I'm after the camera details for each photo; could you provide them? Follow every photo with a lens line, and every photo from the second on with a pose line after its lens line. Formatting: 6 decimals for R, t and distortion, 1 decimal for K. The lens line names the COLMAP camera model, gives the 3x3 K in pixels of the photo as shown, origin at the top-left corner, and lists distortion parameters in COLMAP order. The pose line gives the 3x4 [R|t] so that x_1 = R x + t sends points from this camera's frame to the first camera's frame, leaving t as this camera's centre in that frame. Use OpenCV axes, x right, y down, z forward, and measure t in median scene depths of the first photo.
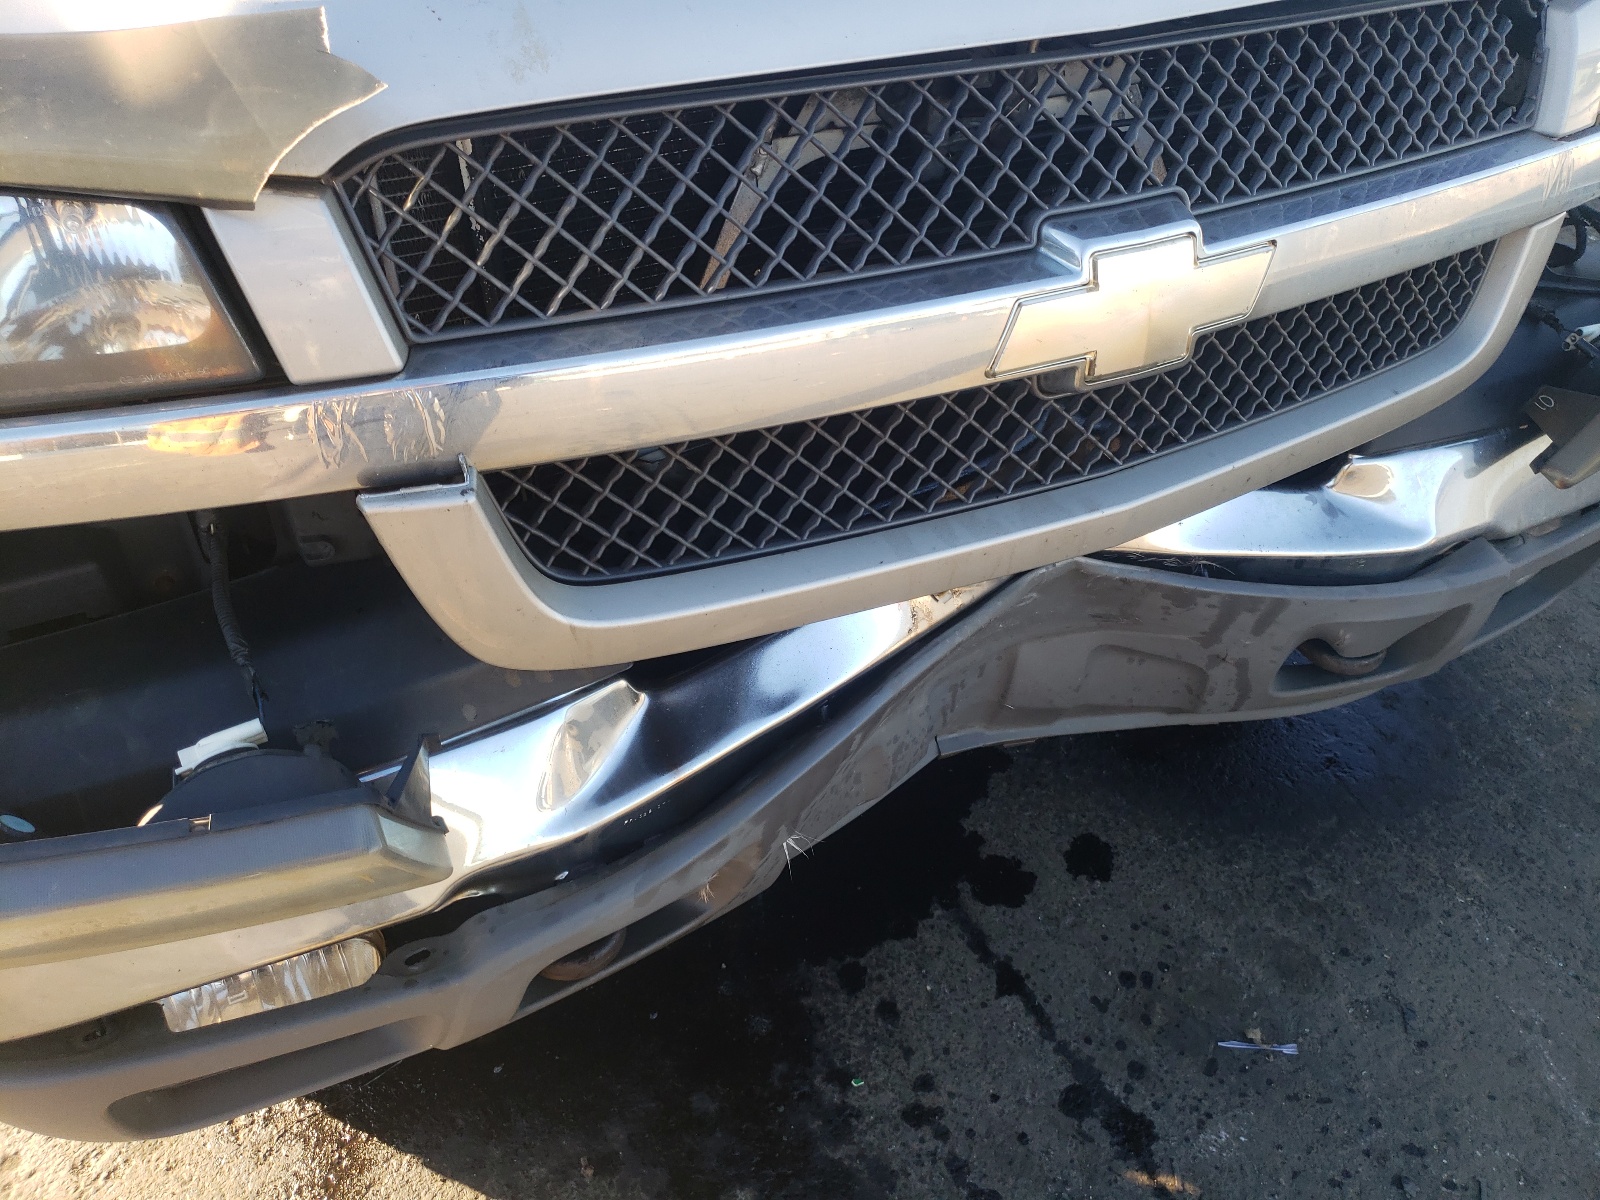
lens RADIAL K [[1267.2, 0, 800.0], [0, 1267.2, 600.0], [0, 0, 1]] dist [0.037156, -0.002613]
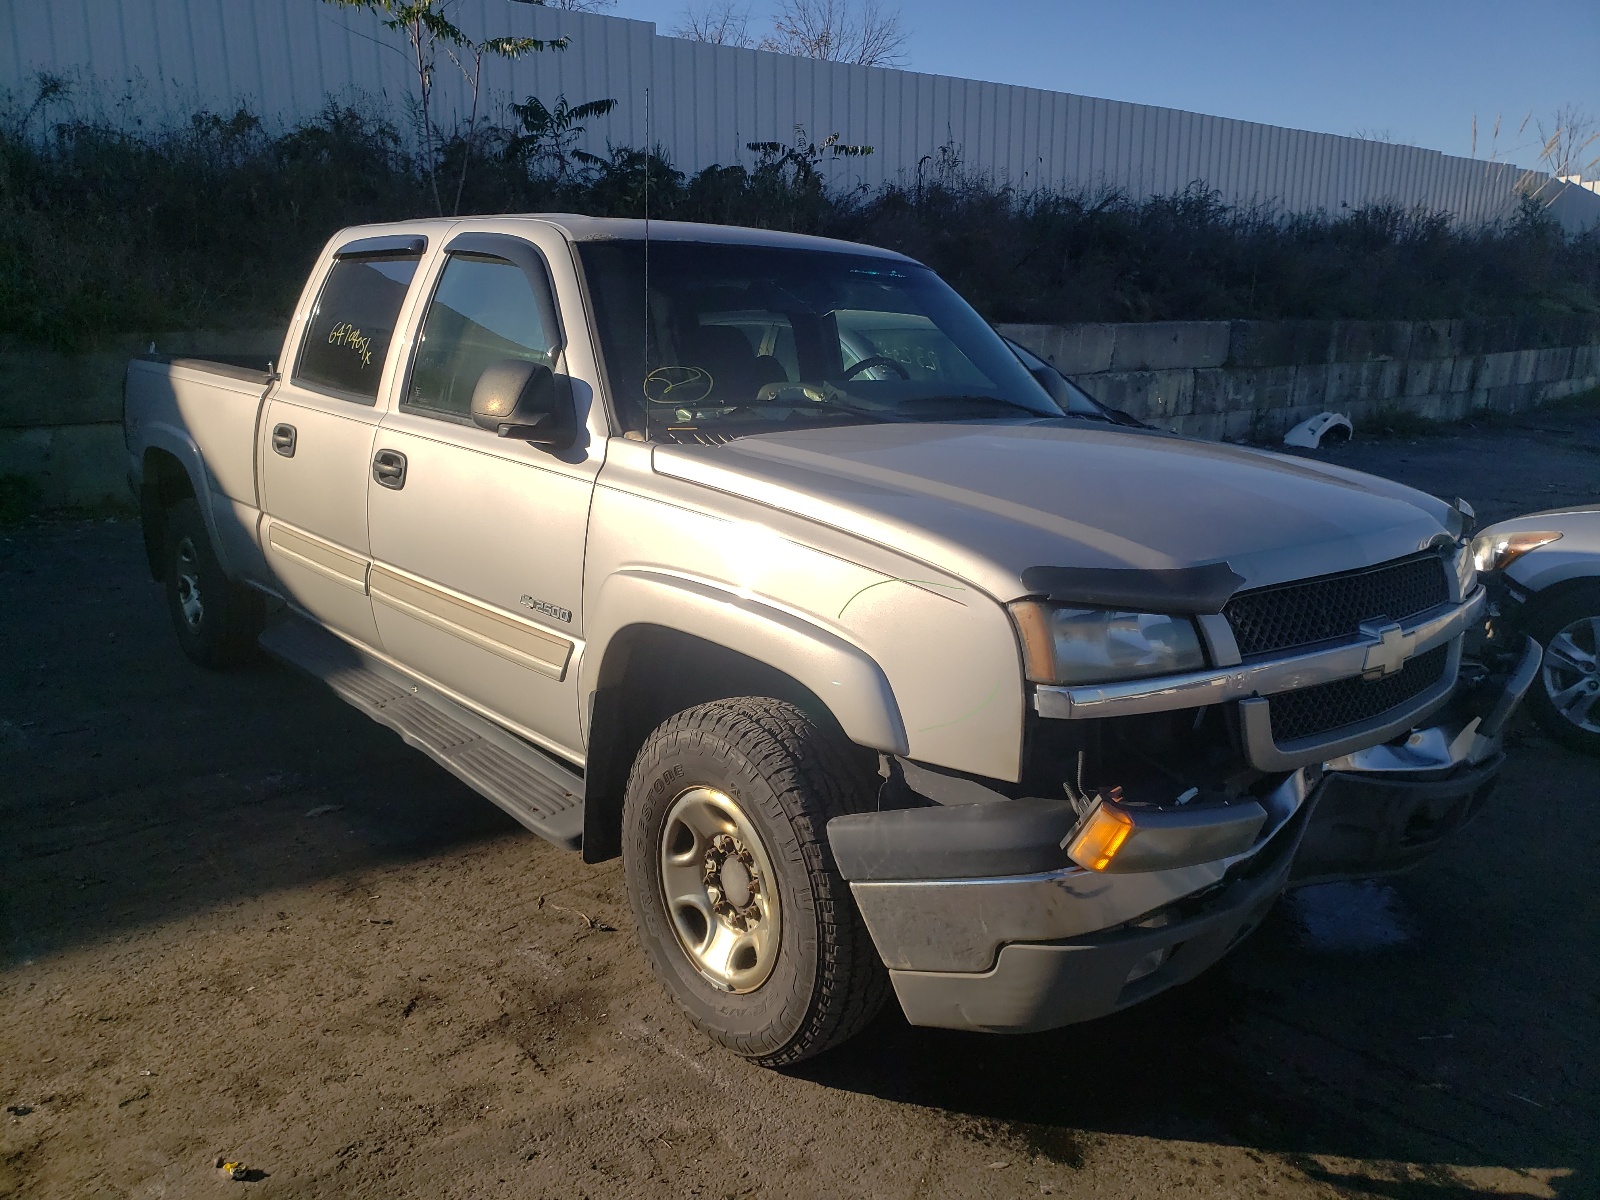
lens RADIAL K [[1267.2, 0, 800.0], [0, 1267.2, 600.0], [0, 0, 1]] dist [0.037156, -0.002613]
pose [[0.964777, -0.021676, 0.262174, -1.776291], [0.127096, 0.910977, -0.392387, 0.630196], [-0.230329, 0.411887, 0.881645, -1.294368]]
